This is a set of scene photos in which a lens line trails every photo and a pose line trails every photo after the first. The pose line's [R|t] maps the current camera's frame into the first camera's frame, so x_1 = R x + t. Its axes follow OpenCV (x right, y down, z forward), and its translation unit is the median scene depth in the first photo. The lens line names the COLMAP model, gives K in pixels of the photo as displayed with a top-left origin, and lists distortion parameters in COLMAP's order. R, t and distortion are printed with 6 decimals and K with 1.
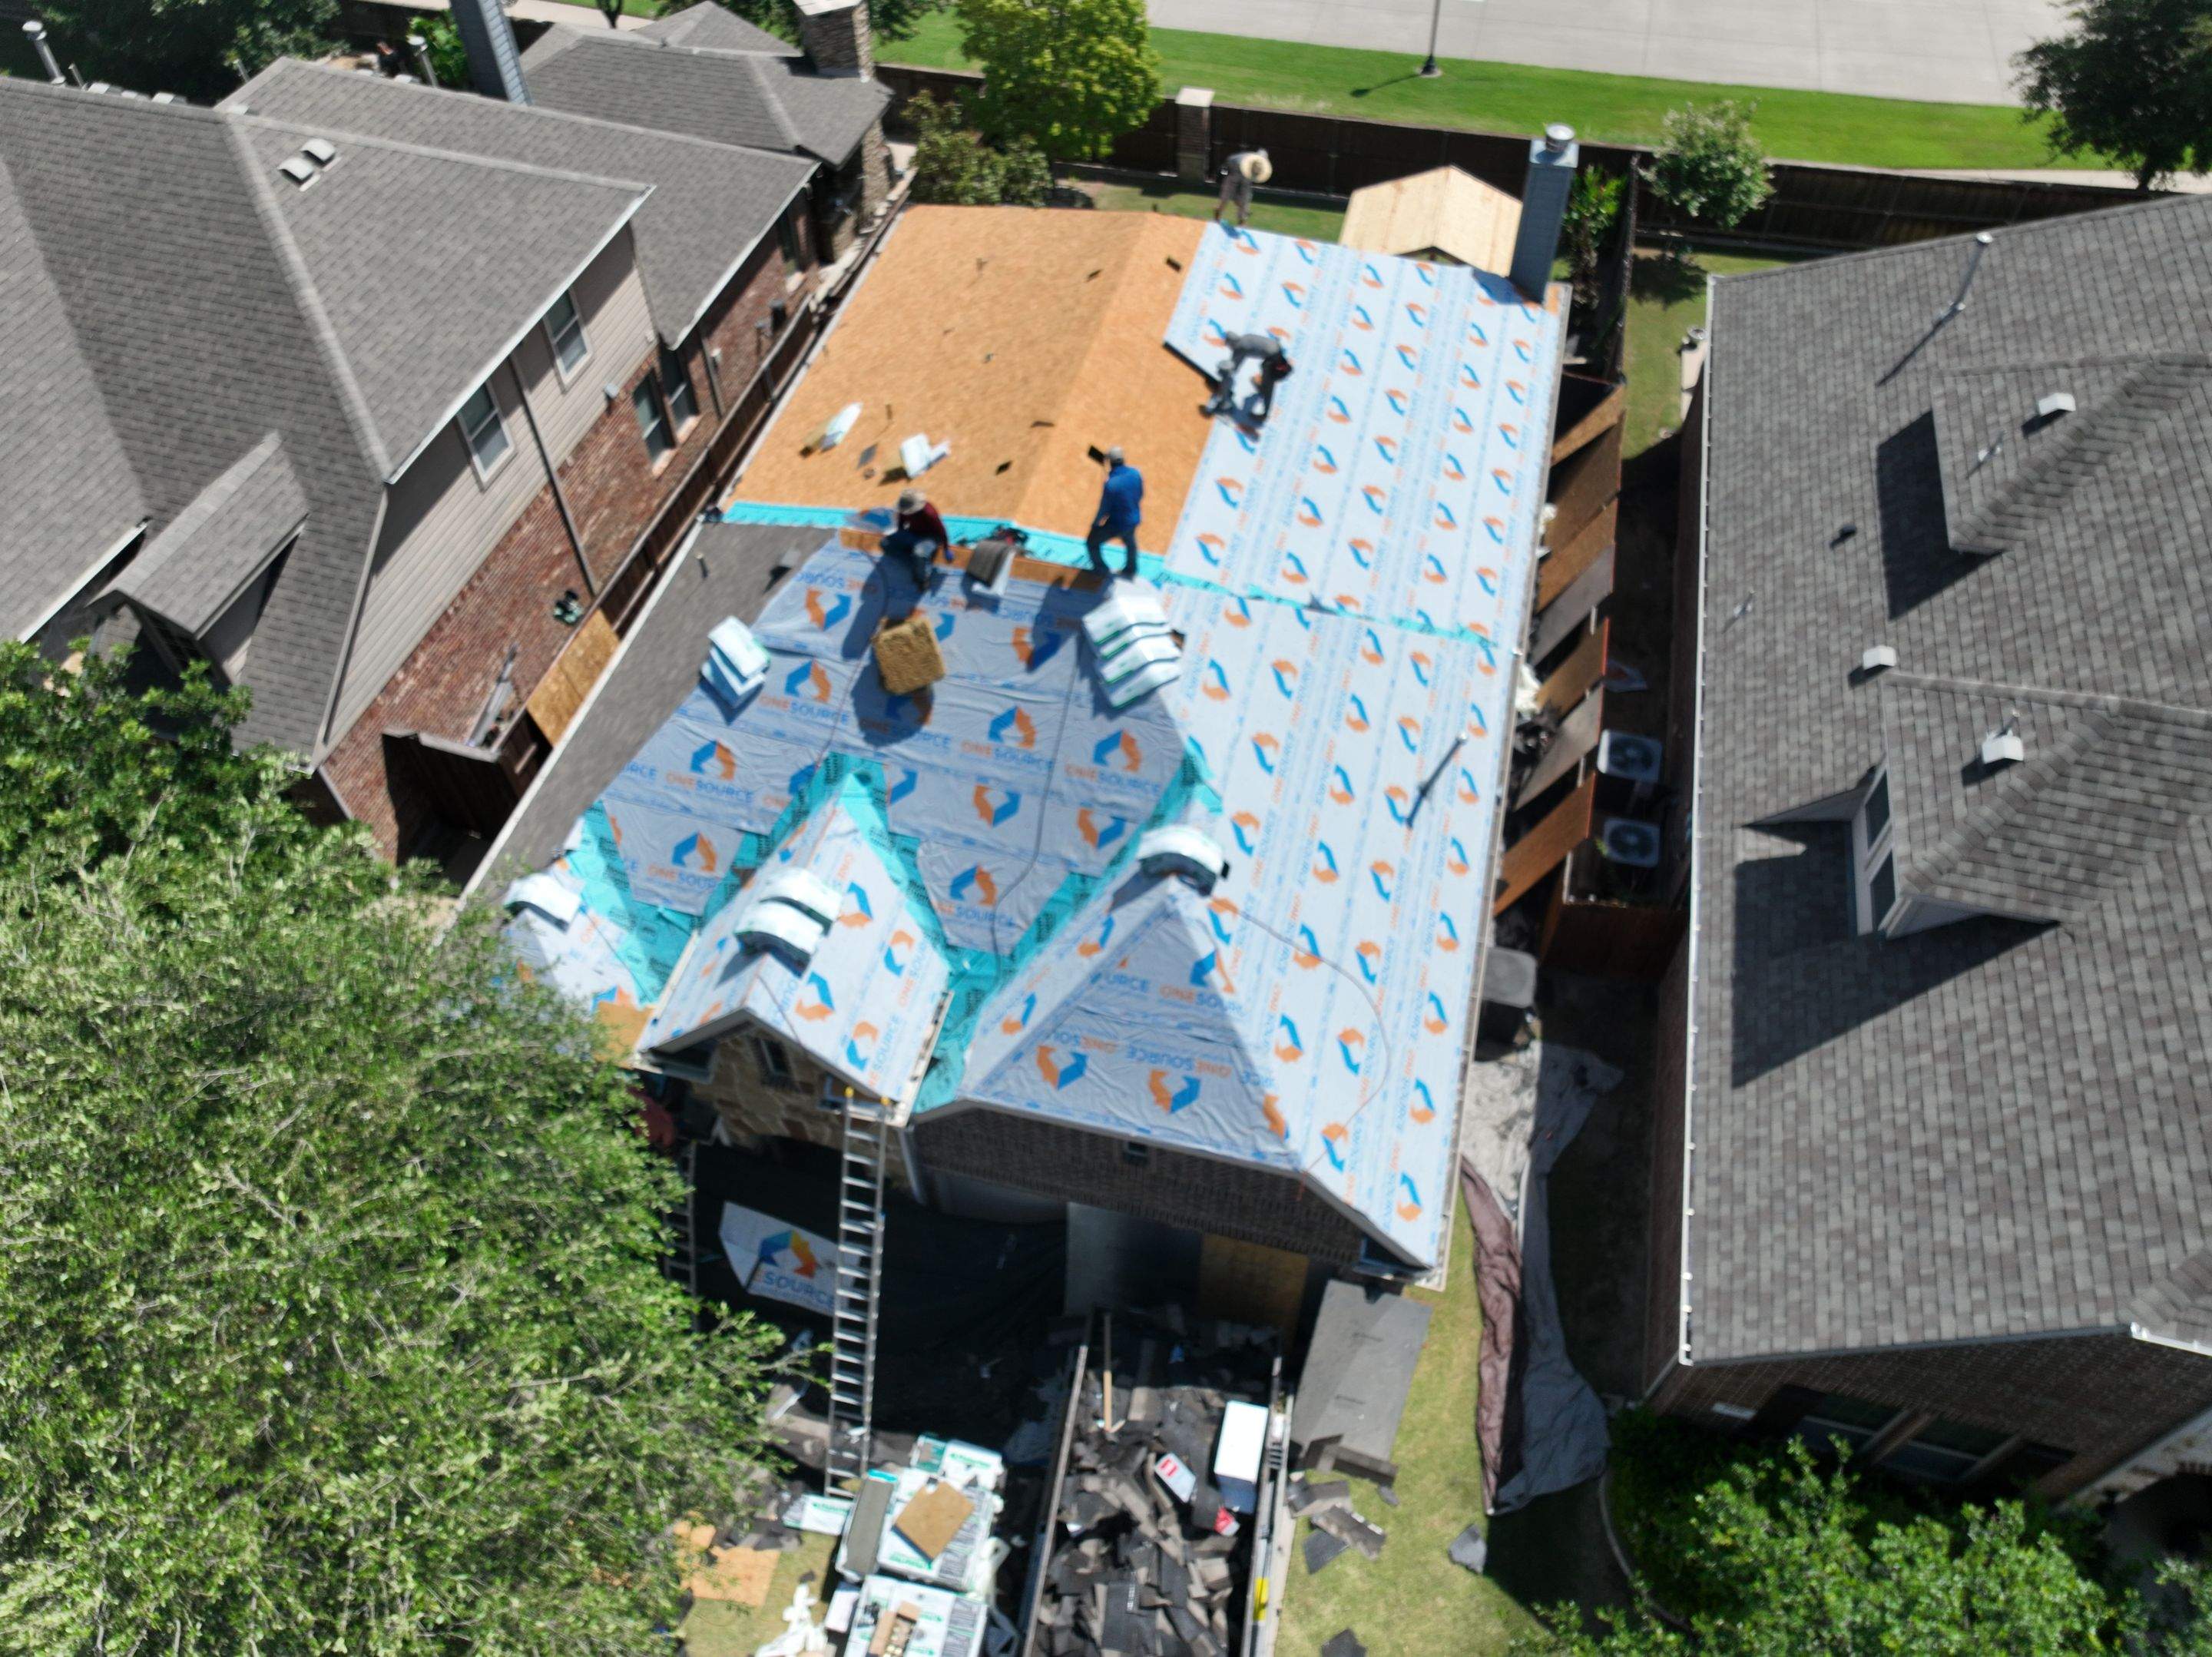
lens RADIAL K [[1546.4, 0, 1104.5], [0, 1546.4, 819.1], [0, 0, 1]] dist [0.005547, 0.017174]
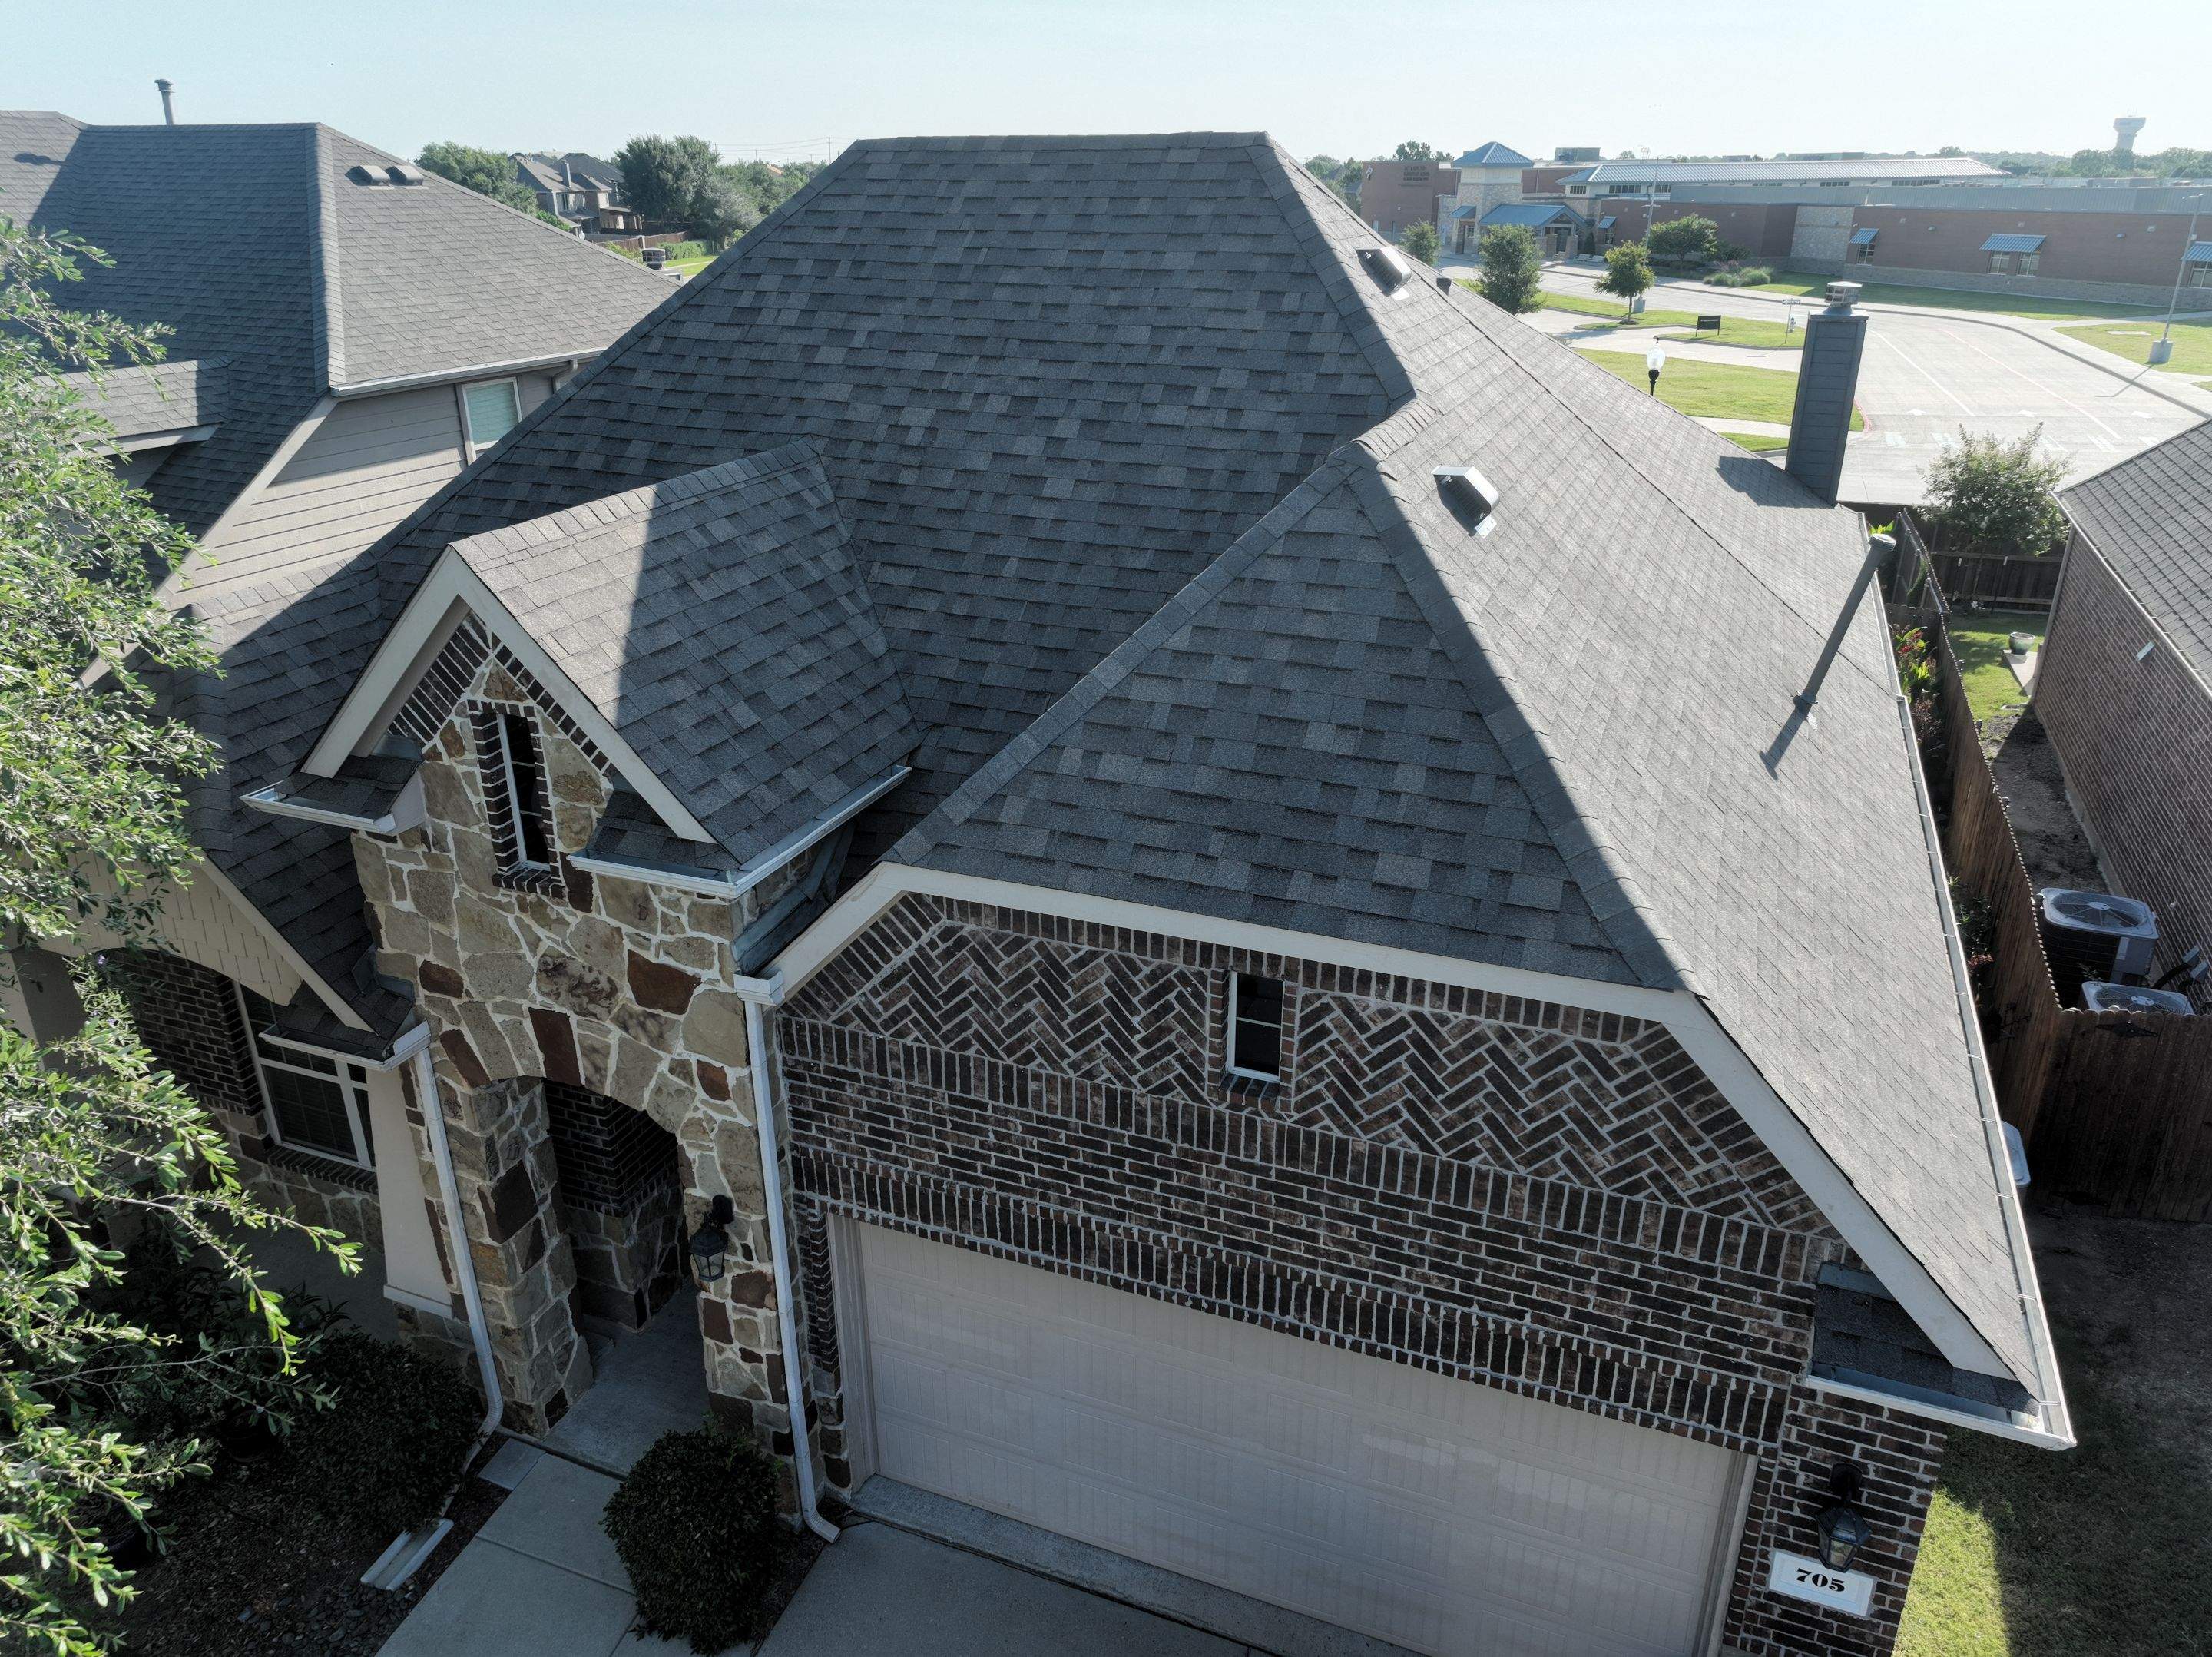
lens RADIAL K [[1552.2, 0, 1105.5], [0, 1552.2, 820.3], [0, 0, 1]] dist [-0.000642, 0.018336]
pose [[0.991441, 0.061521, -0.115153, 0.019329], [-0.108143, 0.881136, -0.460331, 0.316616], [0.073146, 0.468844, 0.880247, 0.506530]]
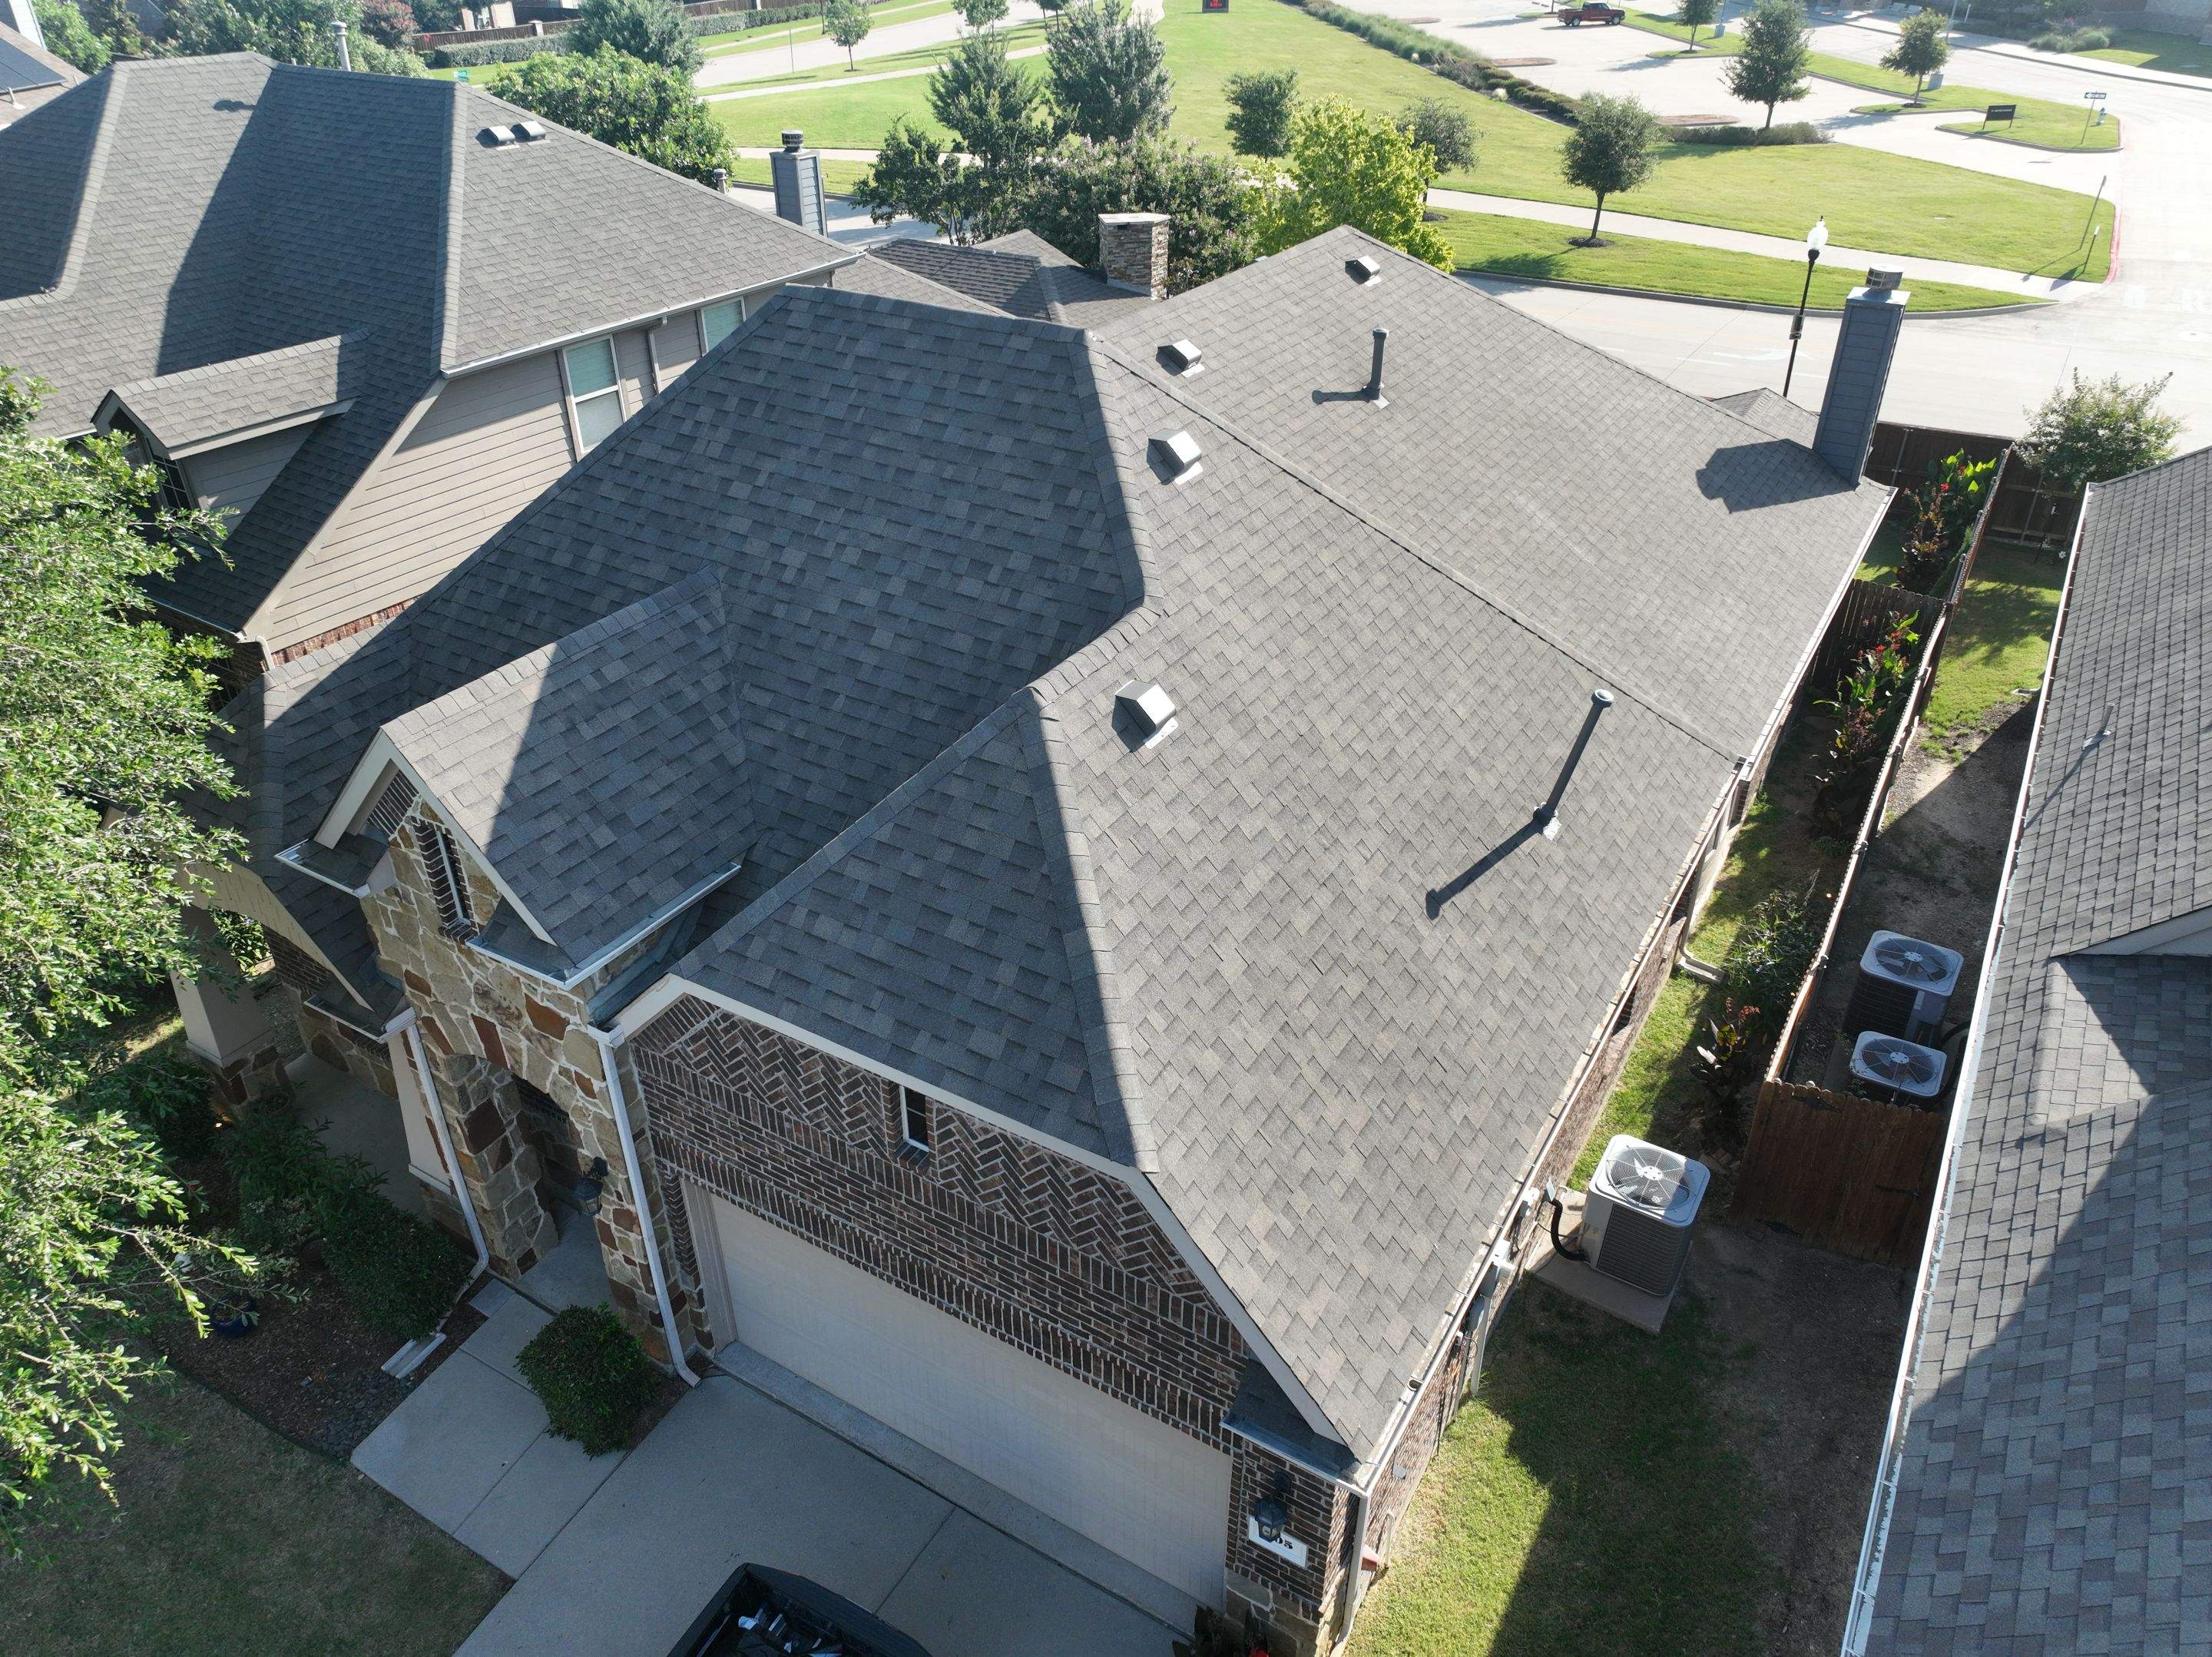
lens RADIAL K [[1546.4, 0, 1104.5], [0, 1546.4, 819.1], [0, 0, 1]] dist [0.005547, 0.017174]
pose [[0.957357, 0.161743, -0.239388, 0.189184], [-0.230230, 0.927680, -0.293947, 0.227160], [0.174532, 0.336526, 0.925359, 0.352524]]
